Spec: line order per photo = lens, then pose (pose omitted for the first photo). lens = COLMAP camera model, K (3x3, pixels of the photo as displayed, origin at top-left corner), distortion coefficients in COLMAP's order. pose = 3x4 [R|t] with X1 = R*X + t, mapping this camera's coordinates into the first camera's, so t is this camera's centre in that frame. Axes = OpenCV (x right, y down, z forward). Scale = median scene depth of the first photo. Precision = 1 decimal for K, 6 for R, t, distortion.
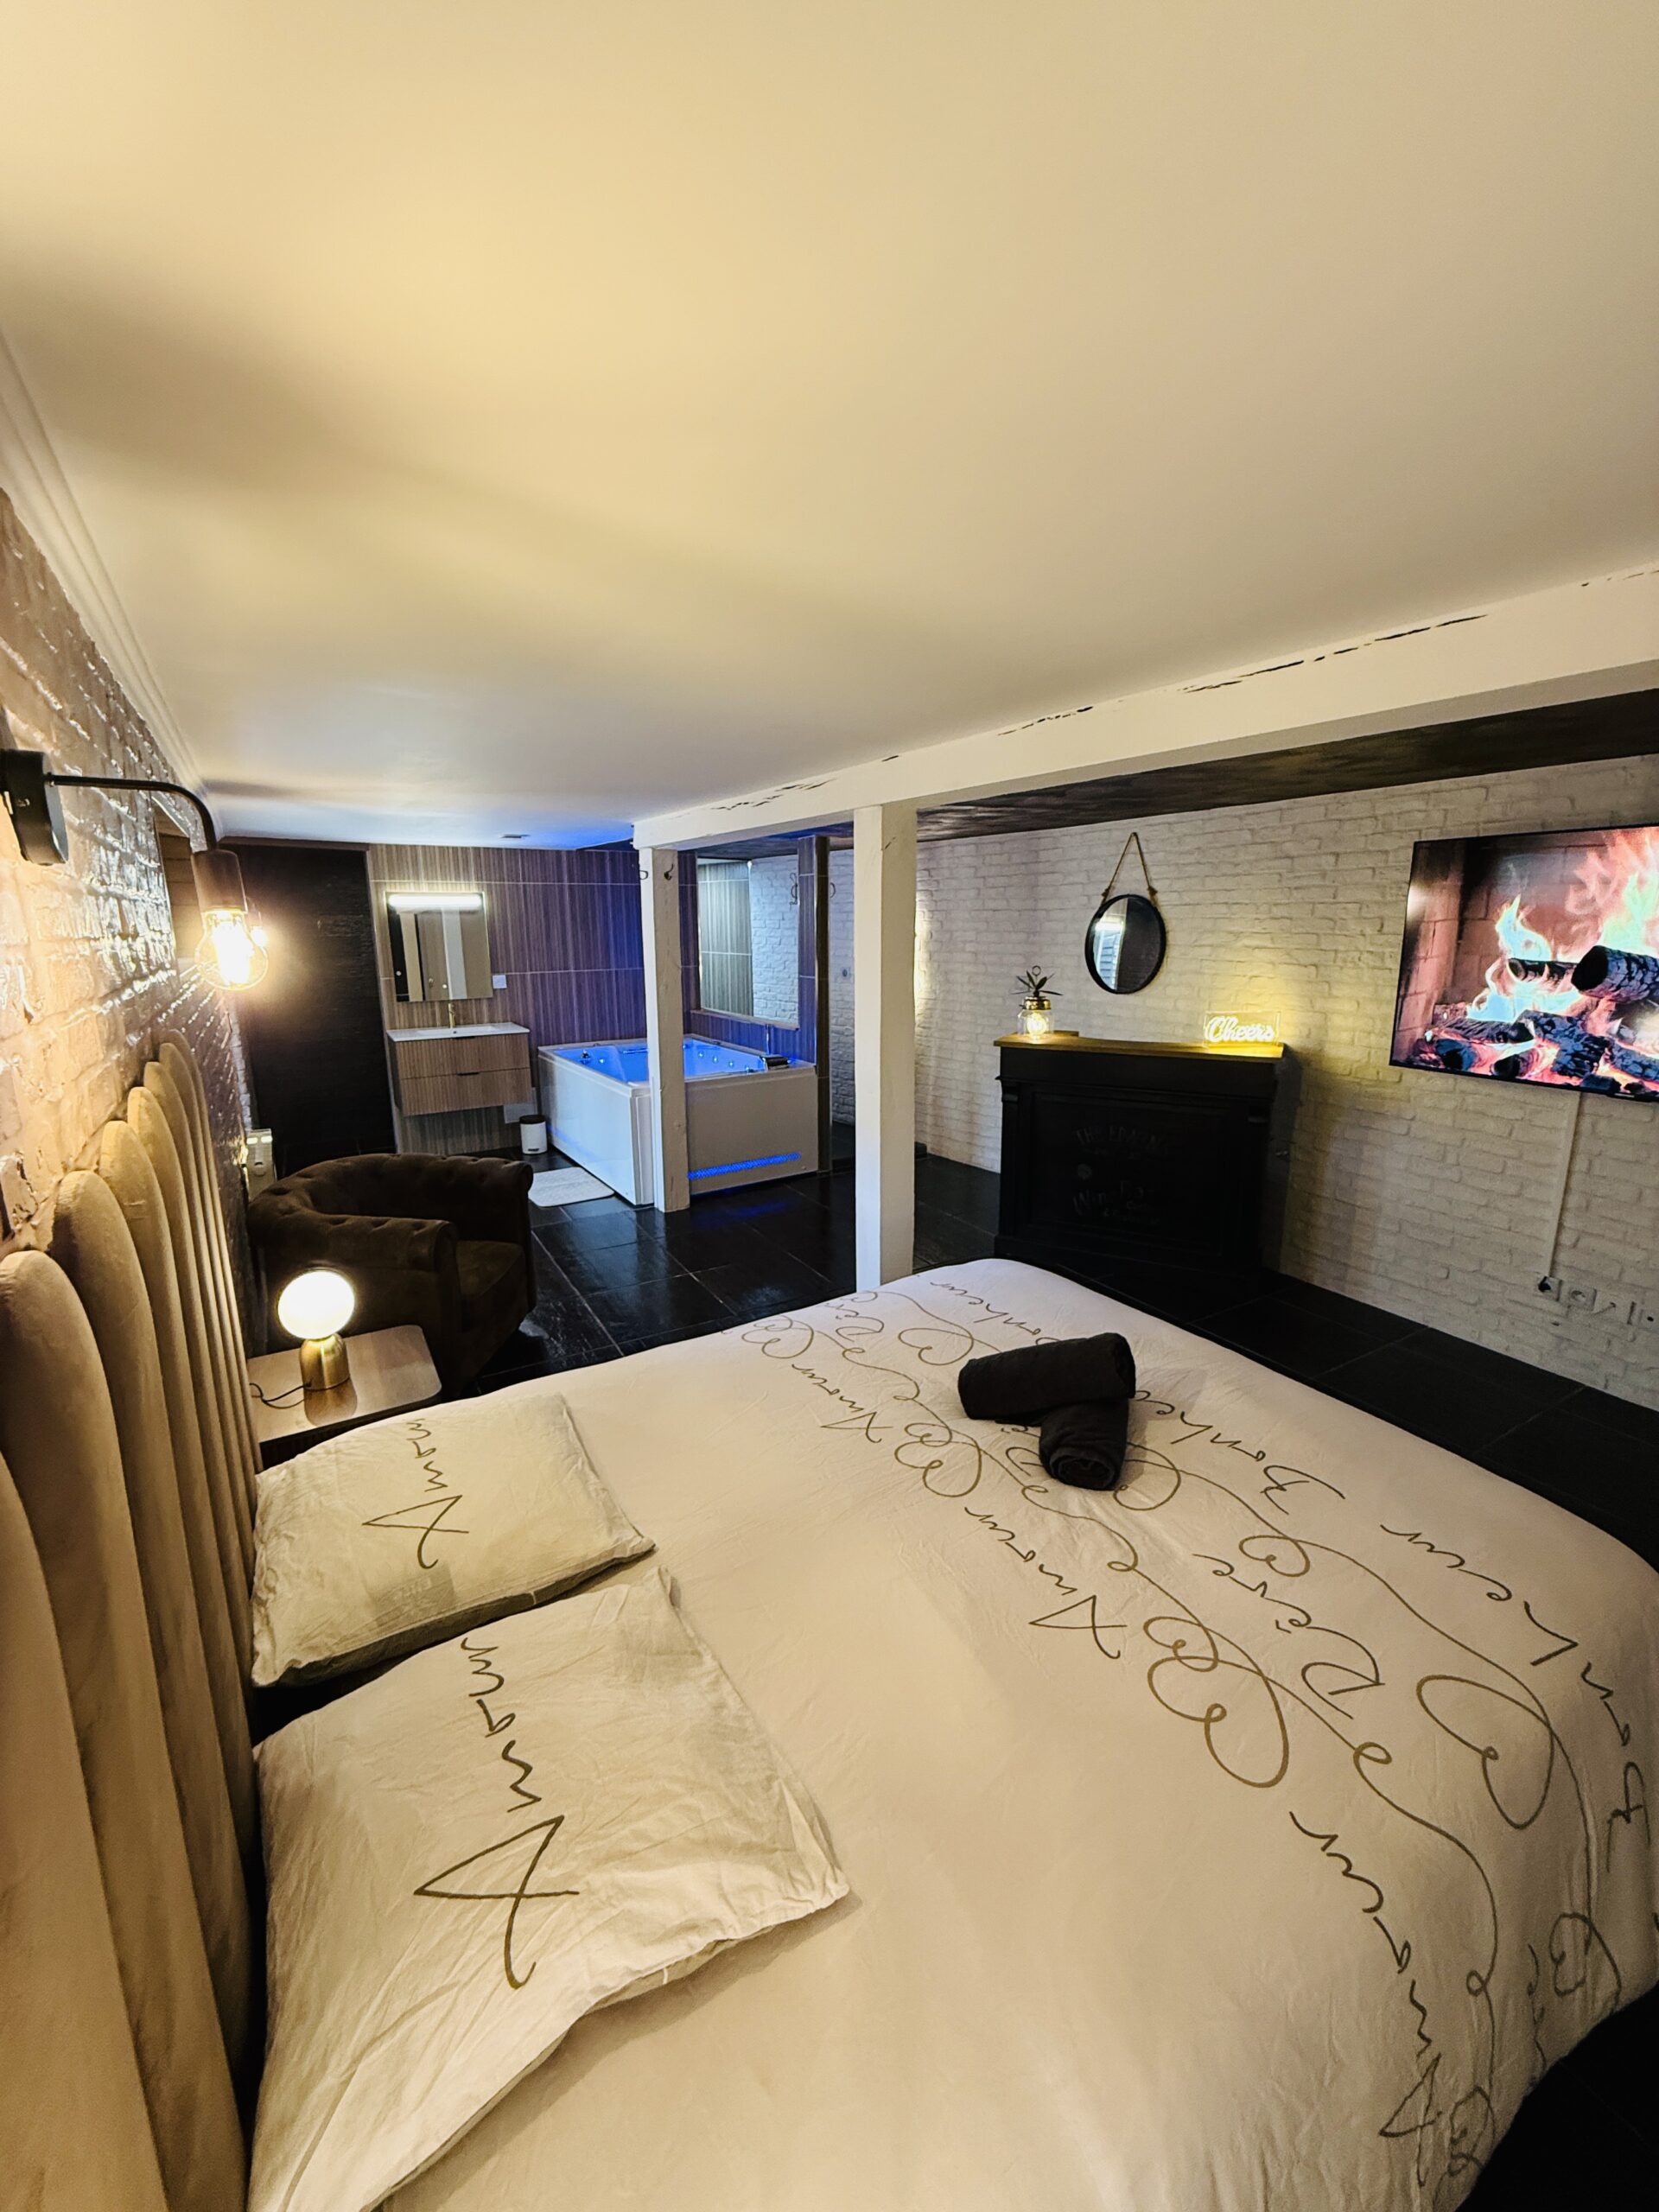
lens RADIAL K [[879.6, 0, 833.5], [0, 879.6, 1109.6], [0, 0, 1]] dist [0.003368, 0.000194]
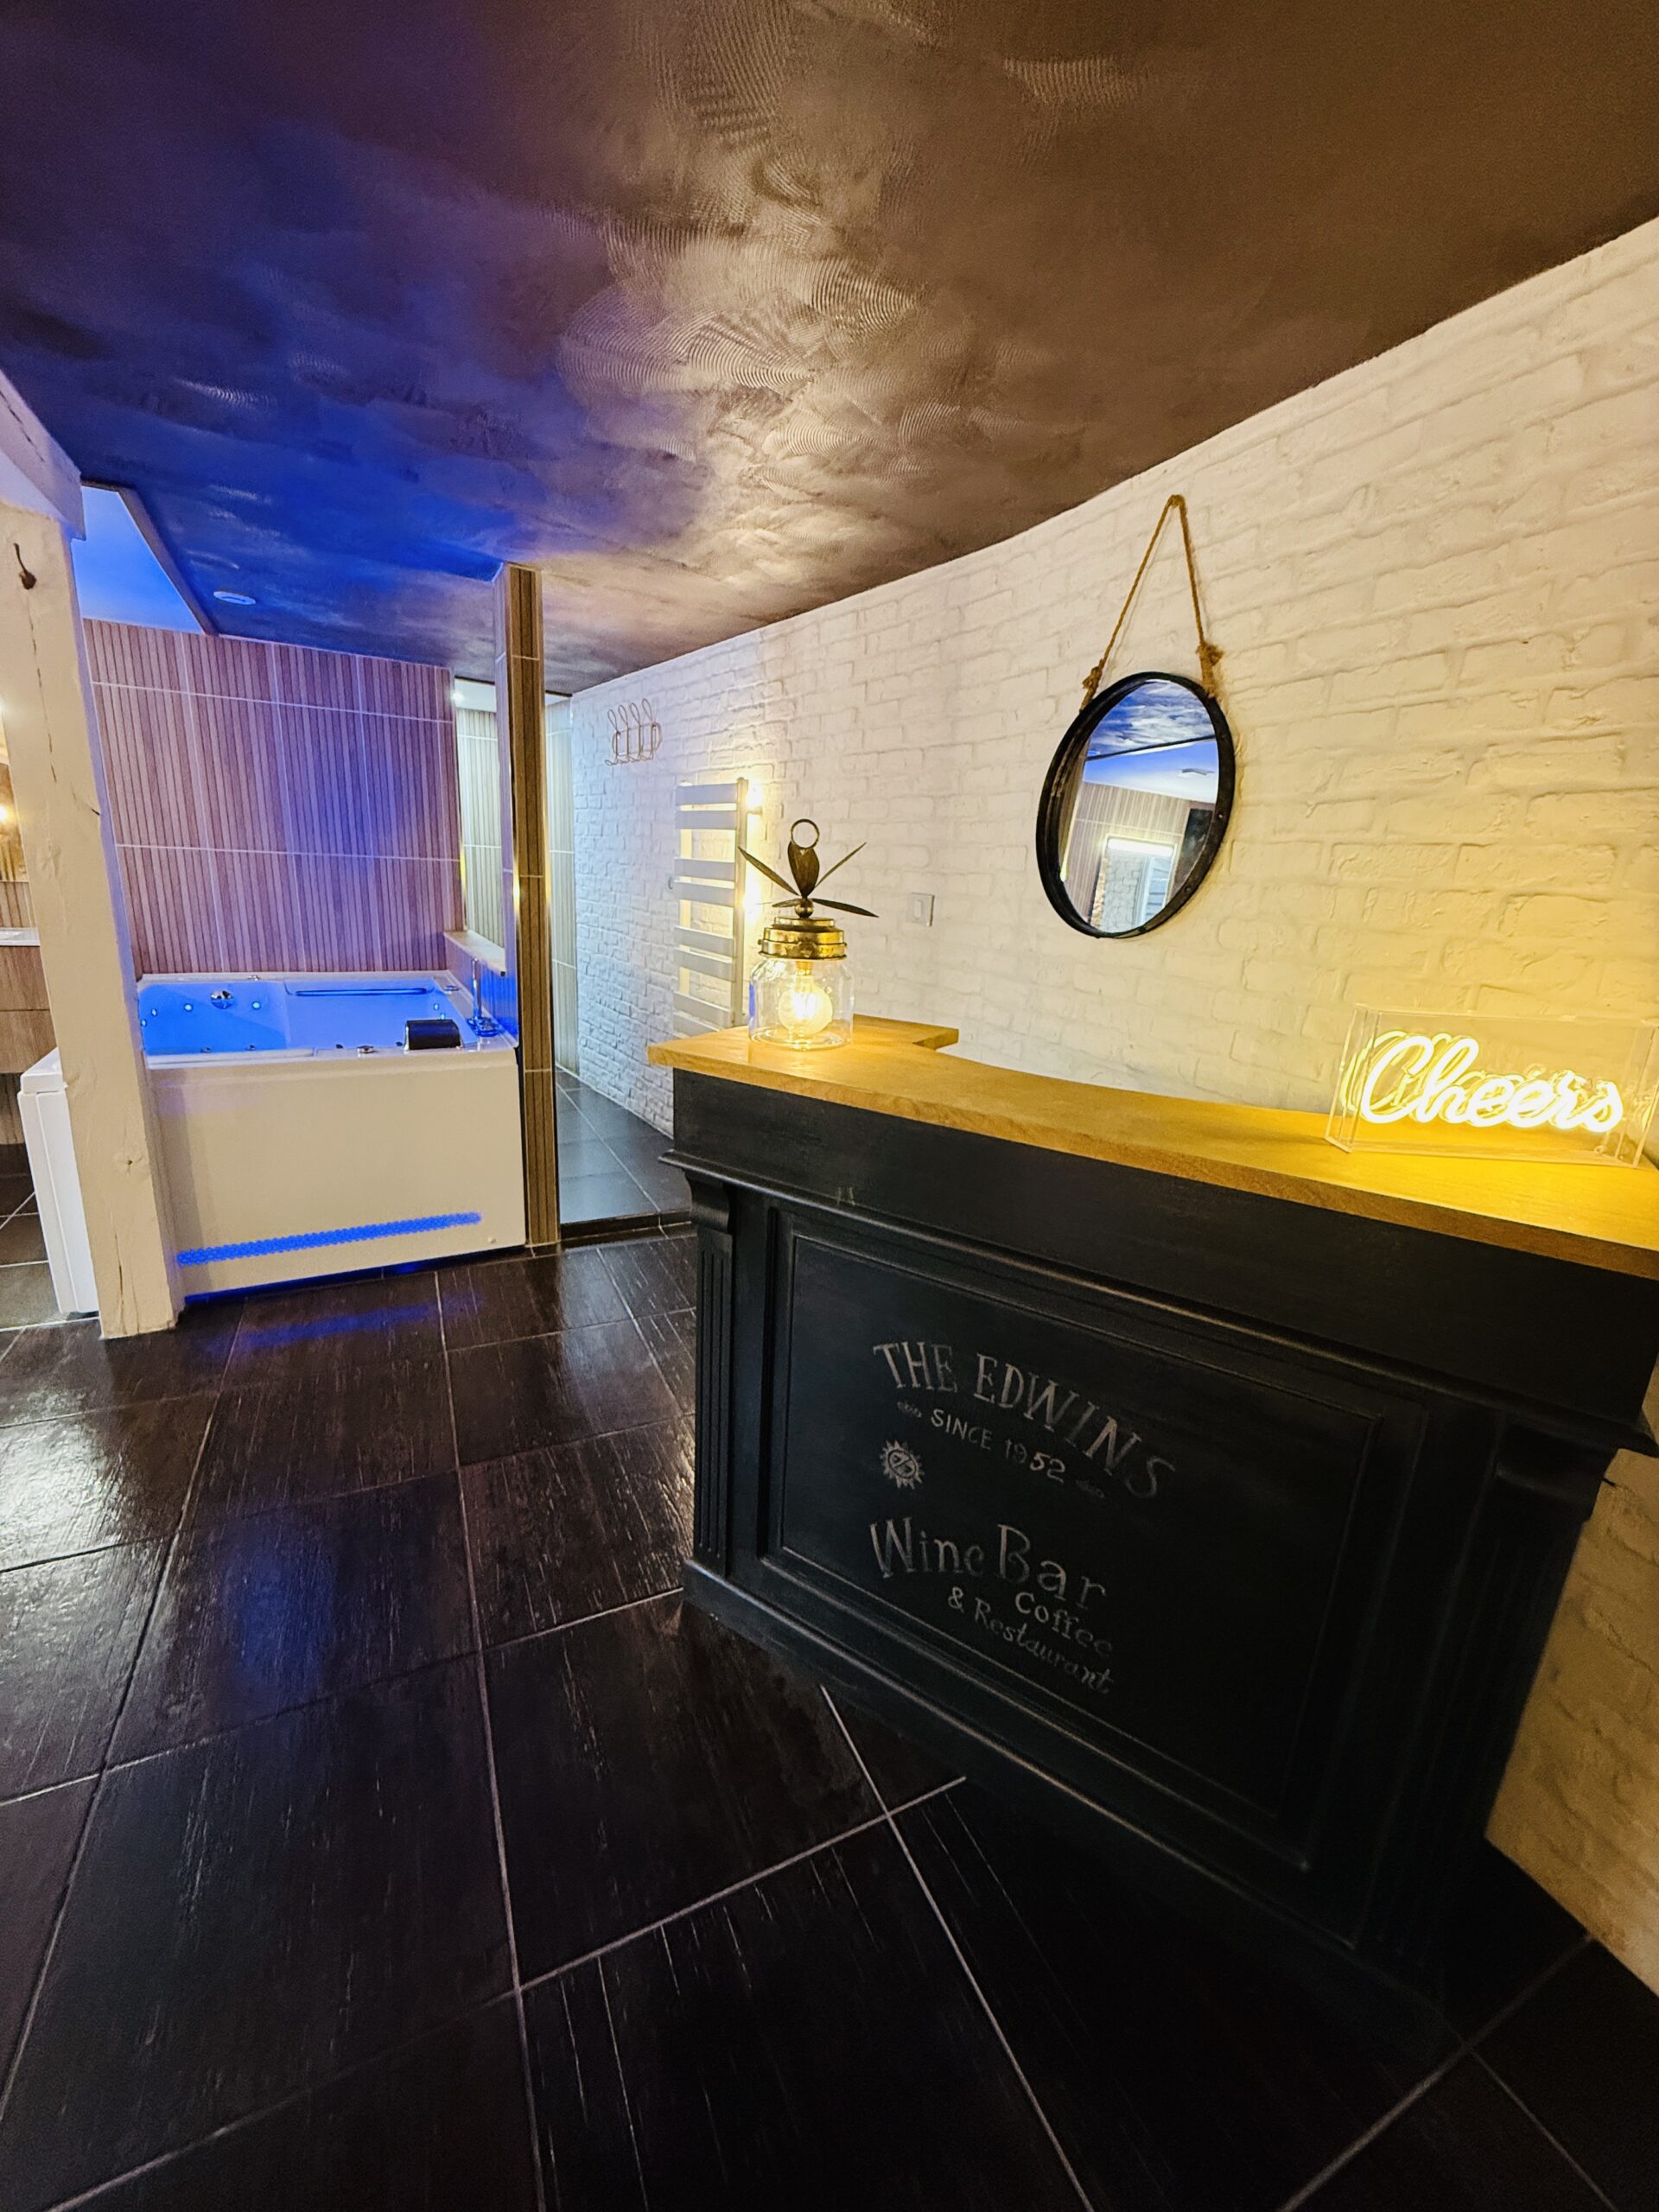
lens RADIAL K [[879.6, 0, 827.6], [0, 879.6, 1104.6], [0, 0, 1]] dist [0.003368, 0.000194]
pose [[0.994506, 0.079428, -0.068189, 0.225120], [-0.075750, 0.995612, 0.054939, -0.065881], [0.072254, -0.049471, 0.996159, 0.567059]]
